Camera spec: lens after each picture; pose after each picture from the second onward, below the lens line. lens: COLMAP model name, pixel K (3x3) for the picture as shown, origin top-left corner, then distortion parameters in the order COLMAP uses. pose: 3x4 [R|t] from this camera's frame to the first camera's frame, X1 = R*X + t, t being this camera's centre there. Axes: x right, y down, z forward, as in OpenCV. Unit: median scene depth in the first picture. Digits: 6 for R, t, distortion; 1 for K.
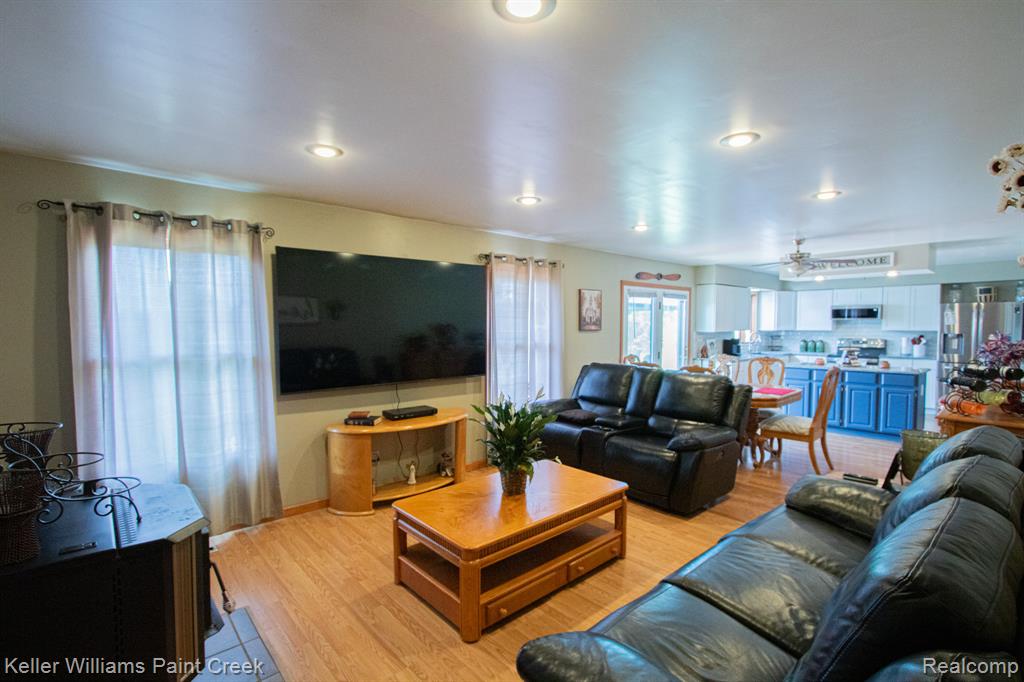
lens RADIAL K [[475.8, 0, 495.4], [0, 475.8, 345.2], [0, 0, 1]] dist [-0.019906, 0.000517]
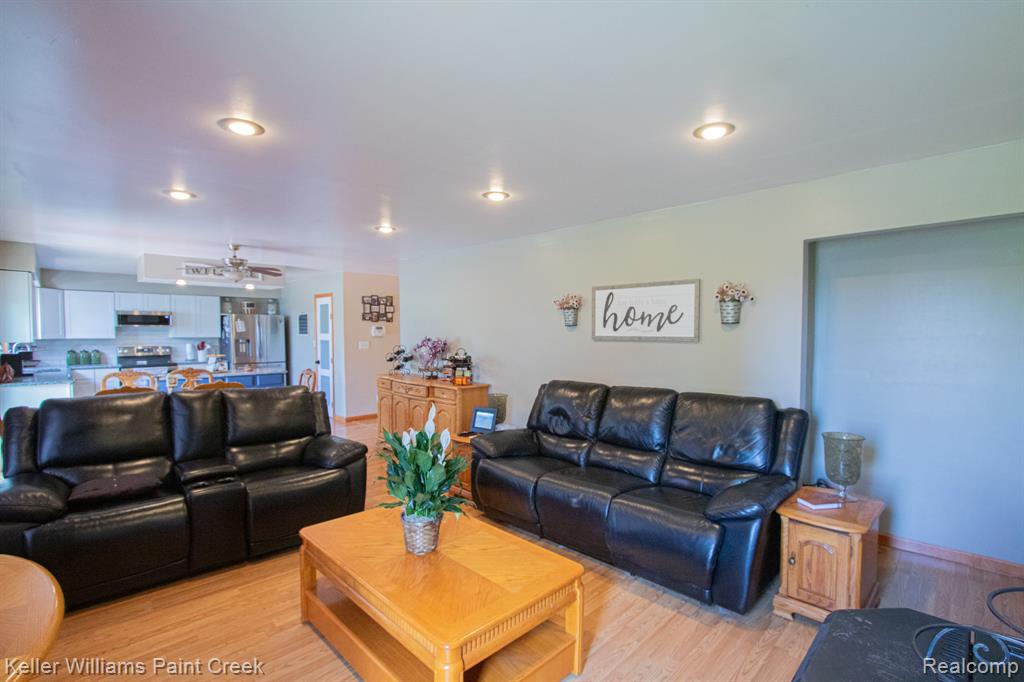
lens RADIAL K [[485.9, 0, 512.0], [0, 485.9, 341.0], [0, 0, 1]] dist [0.000762, 0.000139]
pose [[-0.064544, -0.016622, 0.997776, -0.278368], [0.041945, 0.998932, 0.019354, -0.013769], [-0.997033, 0.043100, -0.063778, 0.347294]]
